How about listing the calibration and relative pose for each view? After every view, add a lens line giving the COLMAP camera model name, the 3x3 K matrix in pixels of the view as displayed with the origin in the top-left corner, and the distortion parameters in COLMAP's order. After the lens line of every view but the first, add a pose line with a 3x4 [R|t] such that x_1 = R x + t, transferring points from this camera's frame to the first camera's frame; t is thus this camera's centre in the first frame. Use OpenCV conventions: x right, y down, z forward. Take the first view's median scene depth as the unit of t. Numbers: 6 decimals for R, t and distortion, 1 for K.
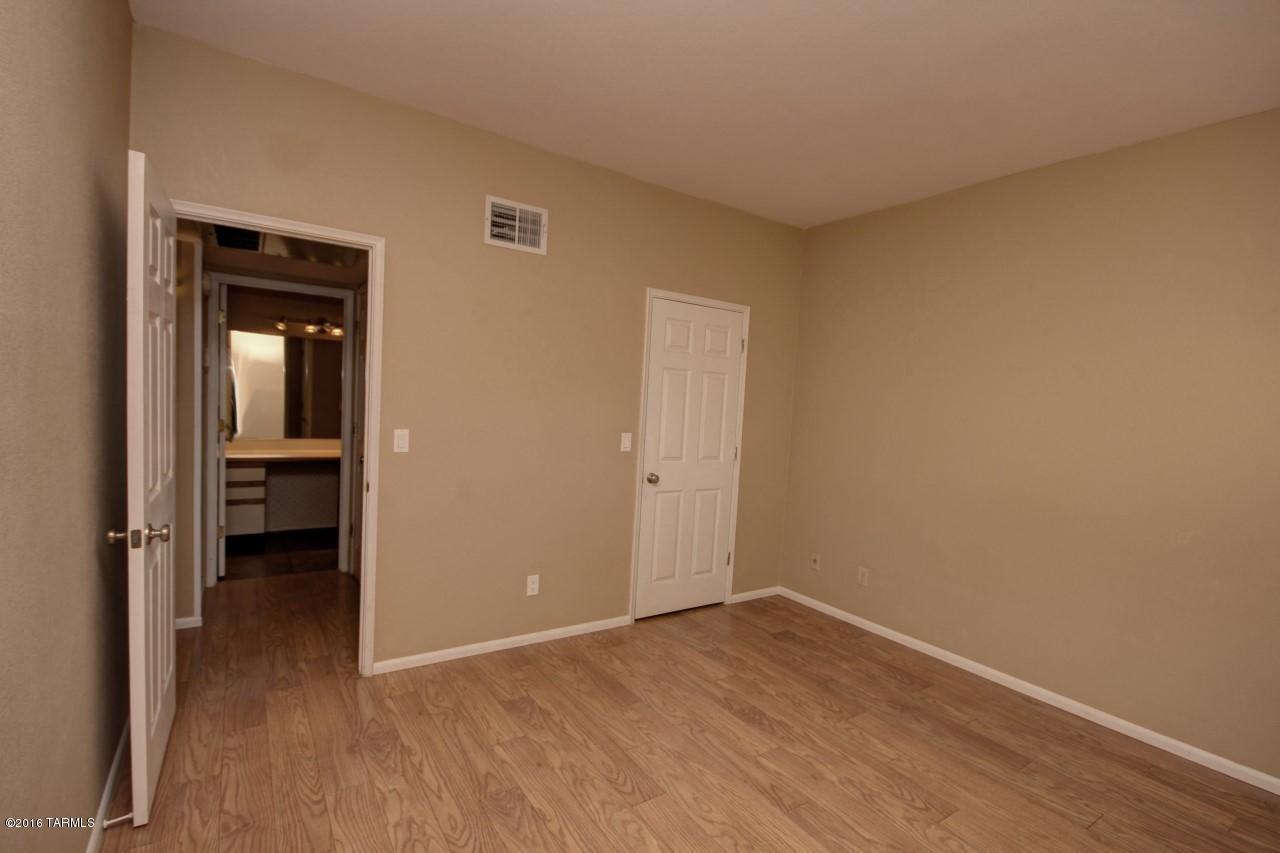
lens RADIAL K [[596.5, 0, 648.7], [0, 596.5, 435.9], [0, 0, 1]] dist [-0.003512, -0.000683]
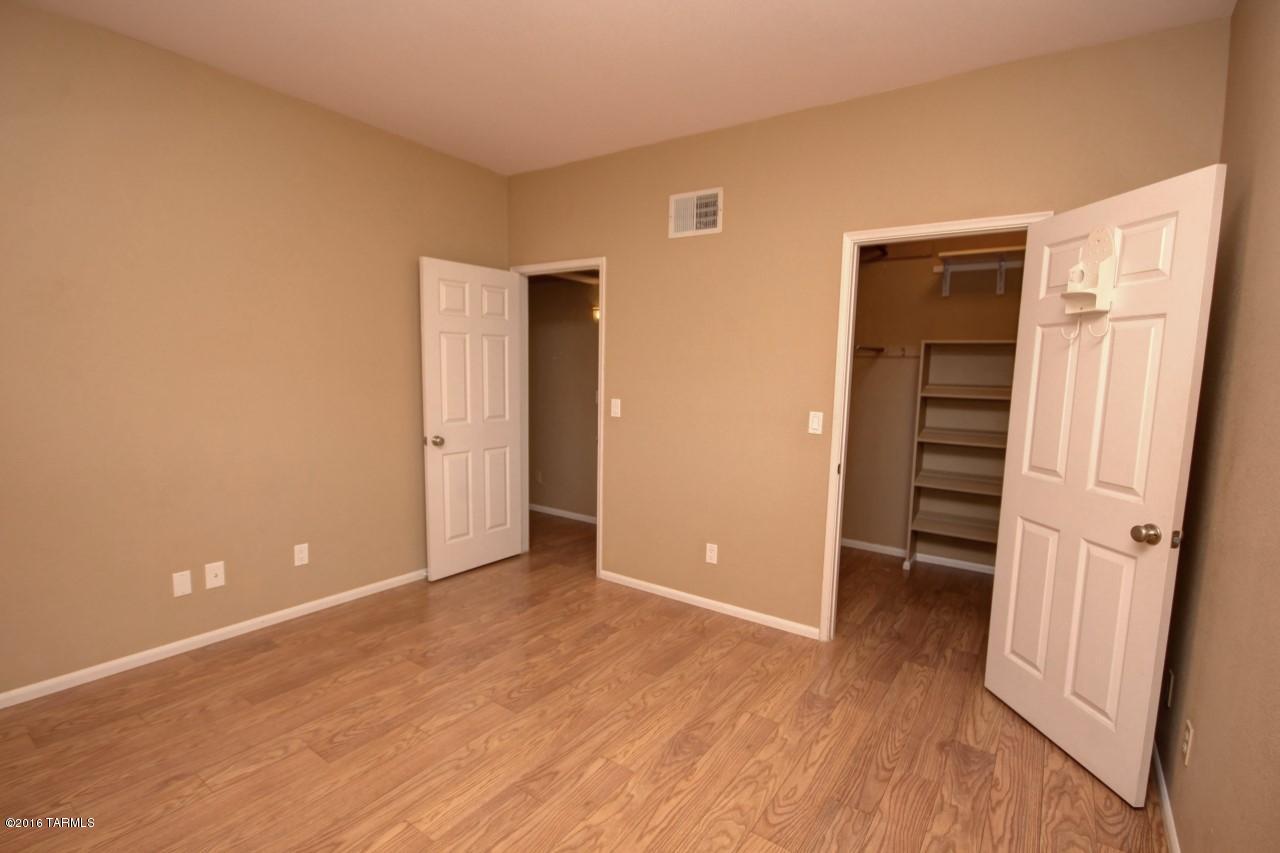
lens RADIAL K [[601.0, 0, 640.0], [0, 601.0, 426.5], [0, 0, 1]] dist [0.019108, -0.000828]
pose [[0.360247, 0.050466, -0.931491, 0.494784], [-0.060142, 0.997715, 0.030795, 0.003240], [0.930916, 0.044928, 0.362459, 0.335496]]
